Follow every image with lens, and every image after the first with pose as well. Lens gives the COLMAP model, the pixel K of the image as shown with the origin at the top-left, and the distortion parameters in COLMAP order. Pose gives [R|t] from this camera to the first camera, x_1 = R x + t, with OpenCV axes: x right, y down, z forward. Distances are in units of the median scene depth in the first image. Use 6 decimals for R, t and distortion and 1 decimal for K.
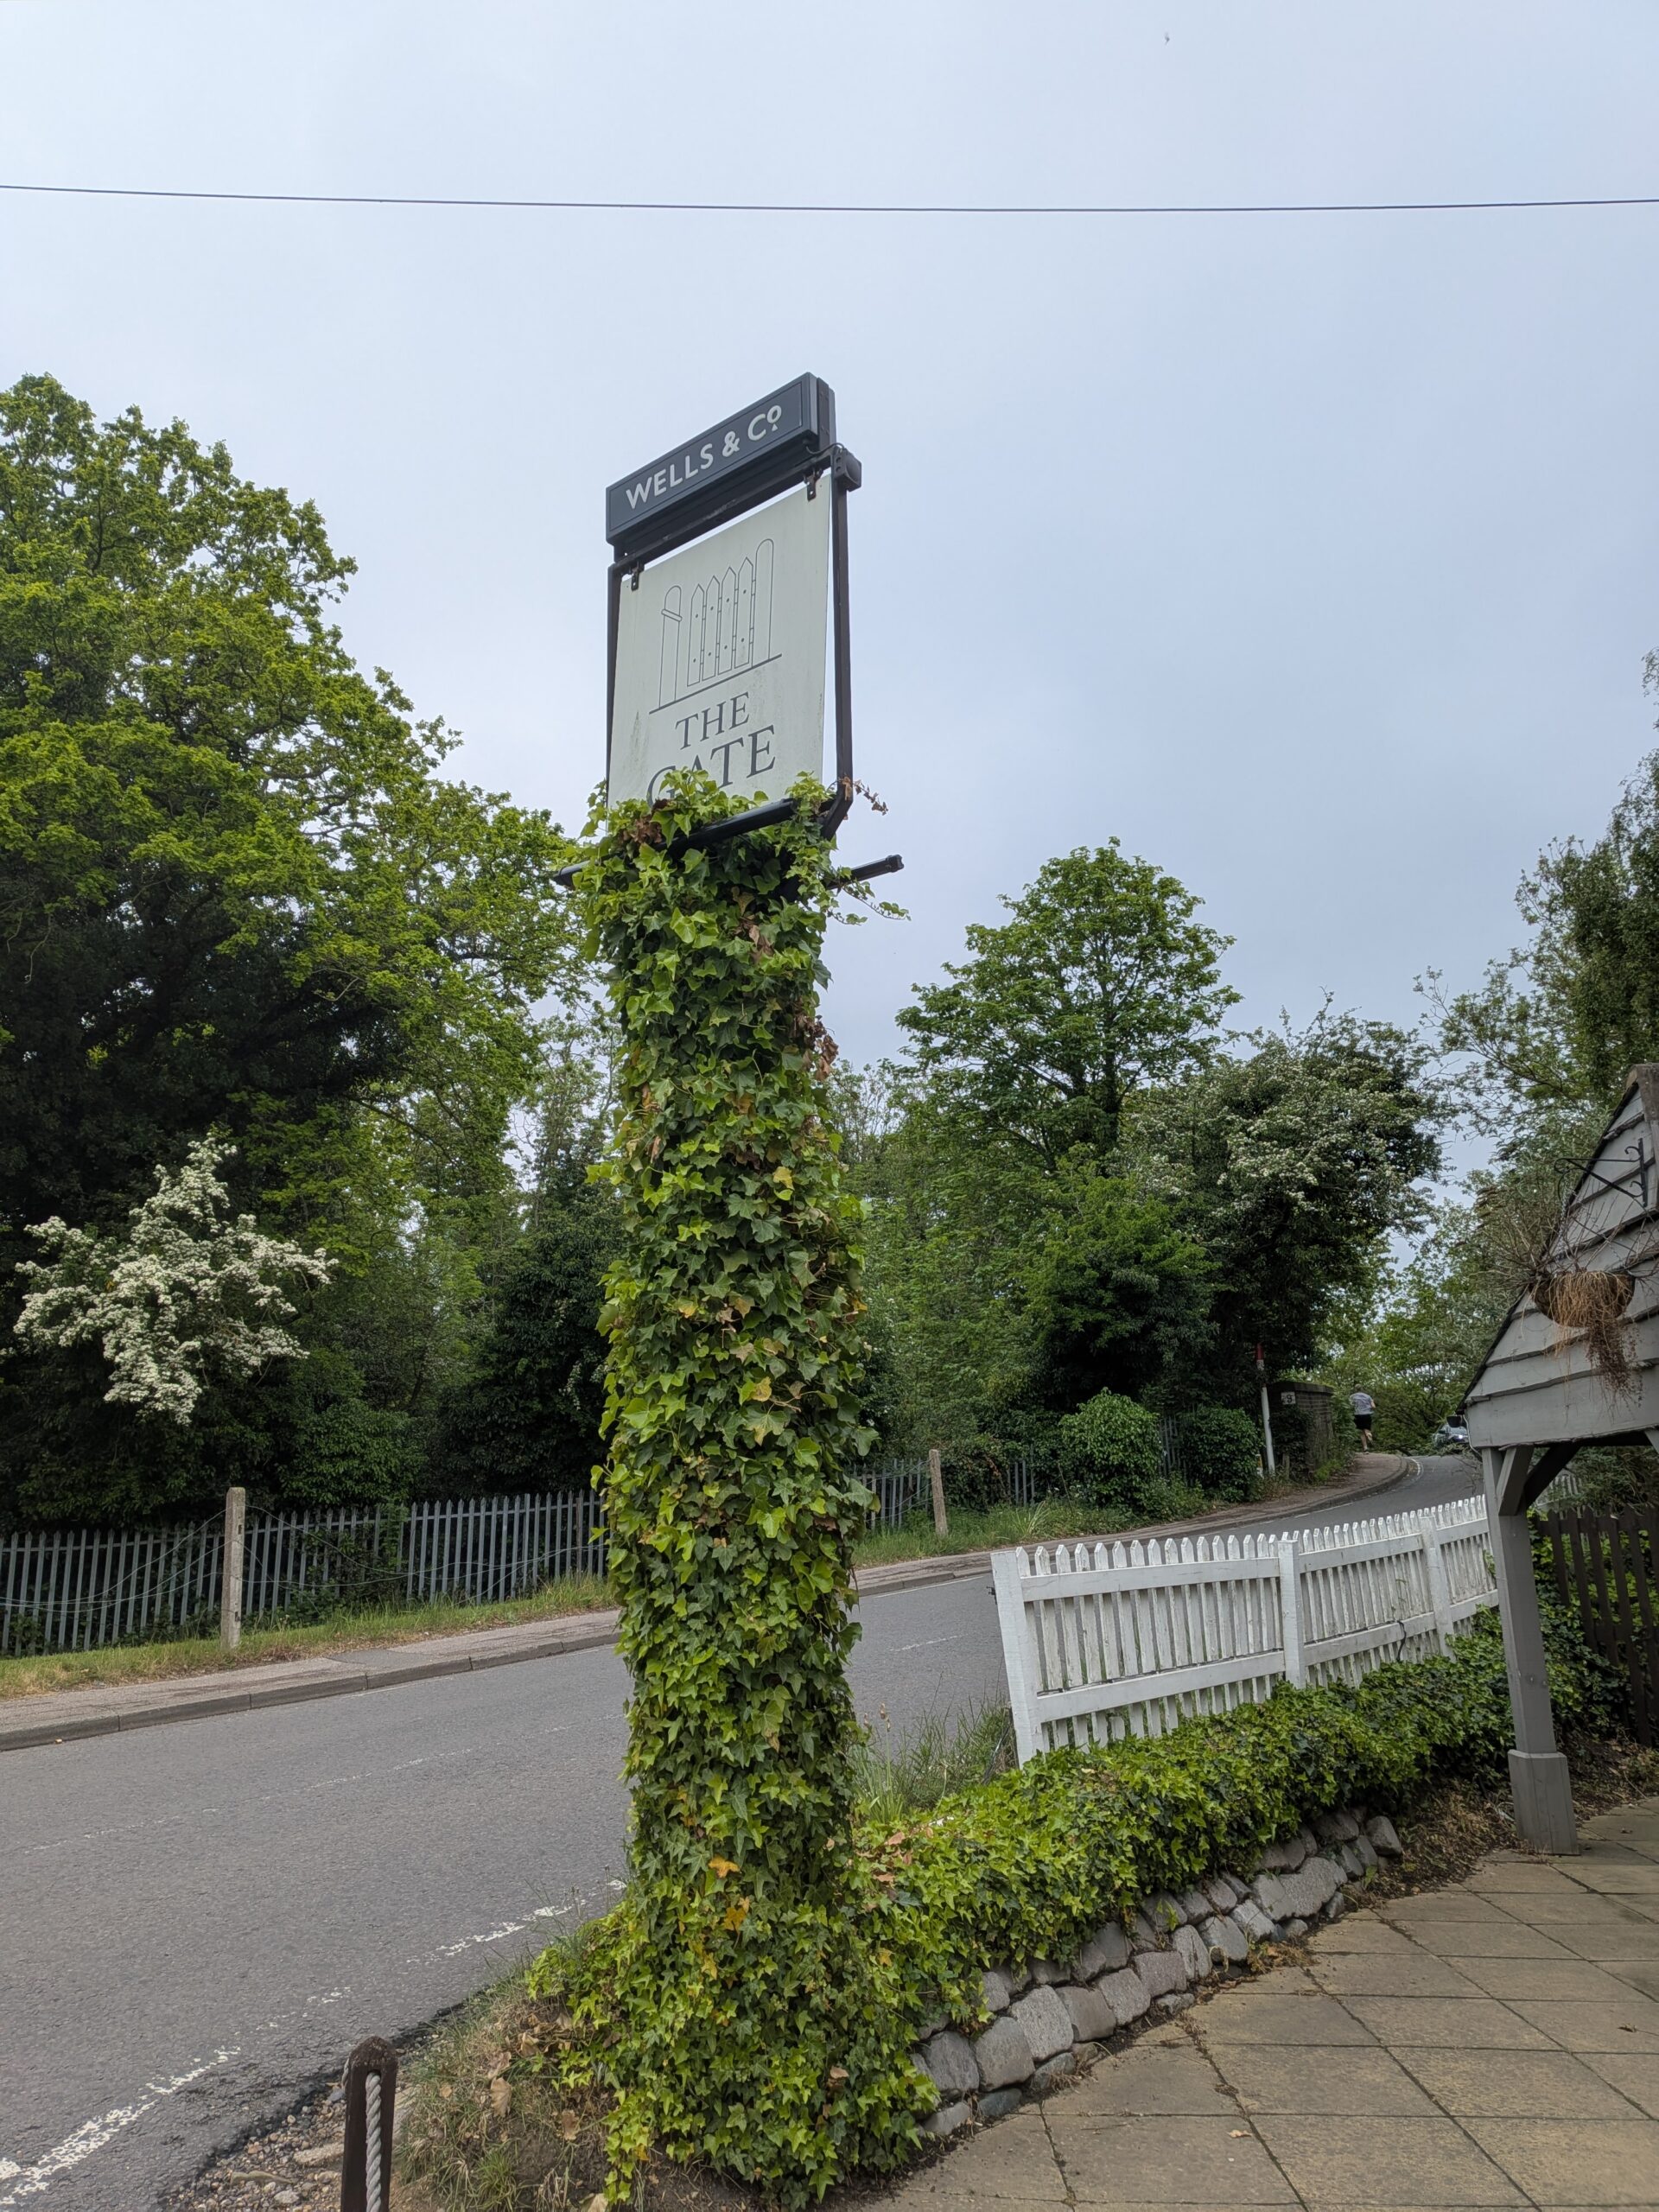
lens RADIAL K [[1564.0, 0, 829.5], [0, 1564.0, 1106.0], [0, 0, 1]] dist [0.129987, -0.225106]
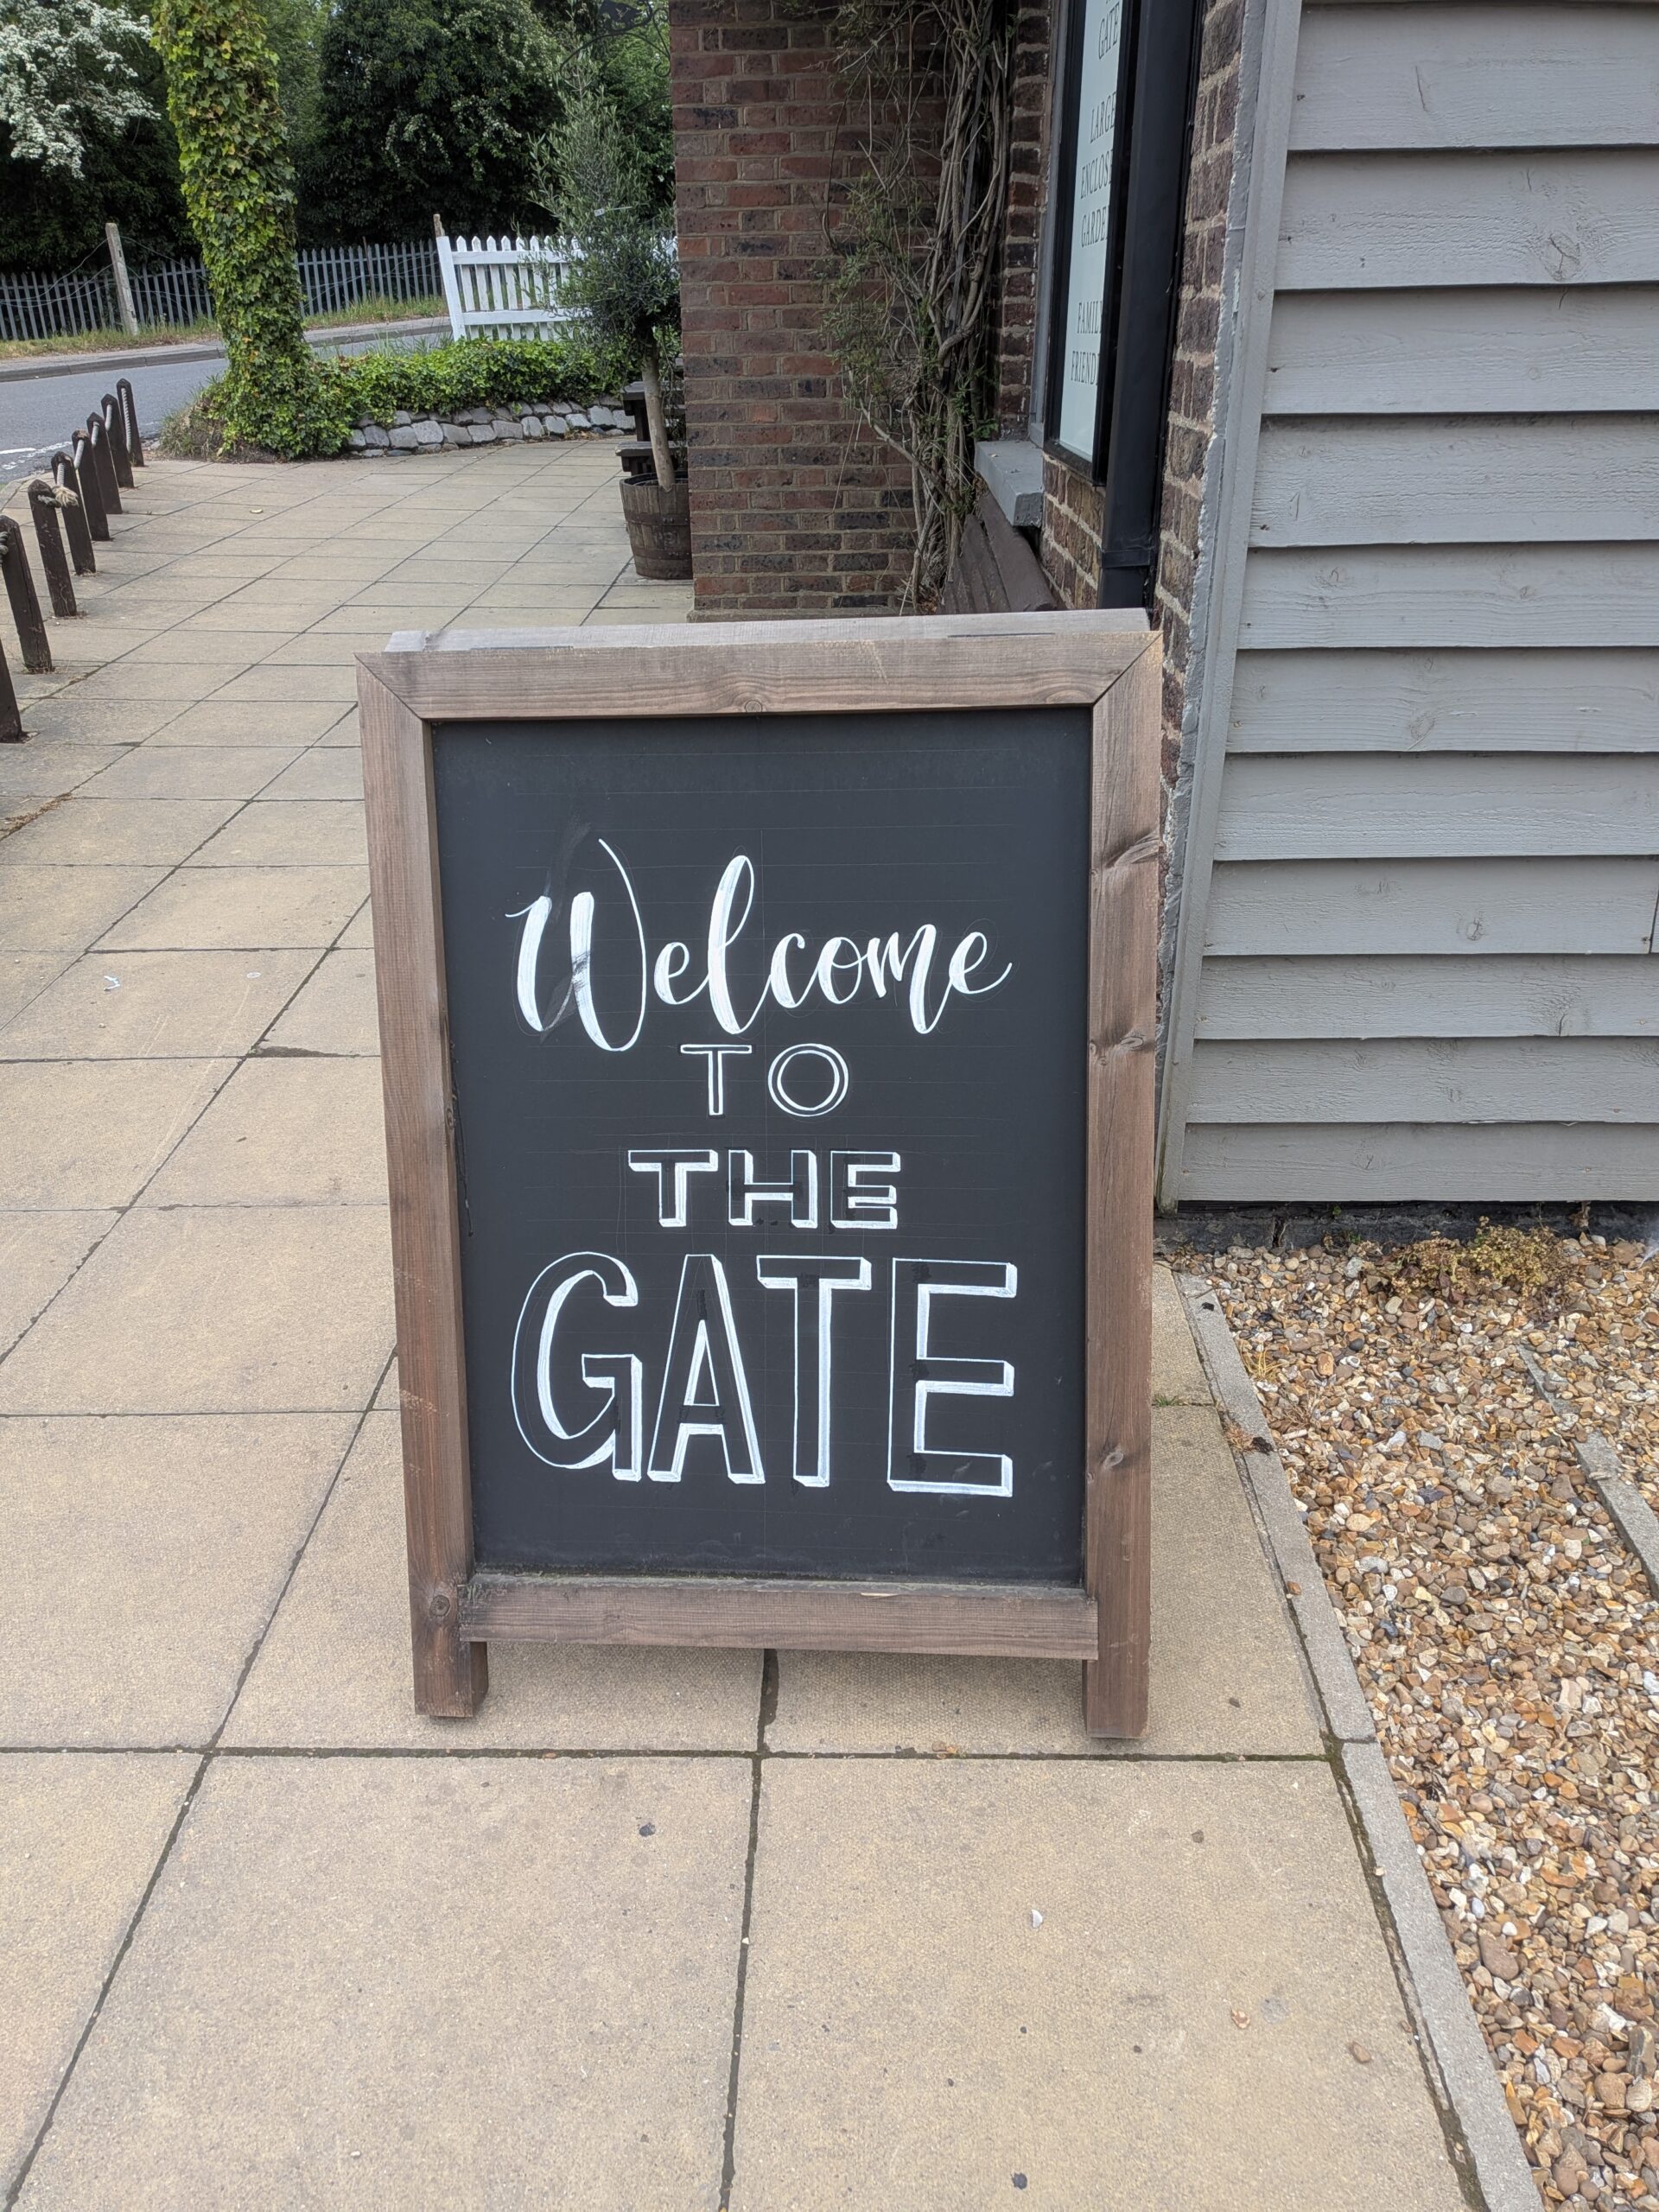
lens RADIAL K [[1613.9, 0, 796.0], [0, 1613.9, 1108.1], [0, 0, 1]] dist [-0.005030, -0.005649]
pose [[0.999293, 0.017753, -0.033129, 0.821456], [0.008375, 0.754098, 0.656709, -0.289875], [0.036641, -0.656522, 0.753416, -1.610019]]
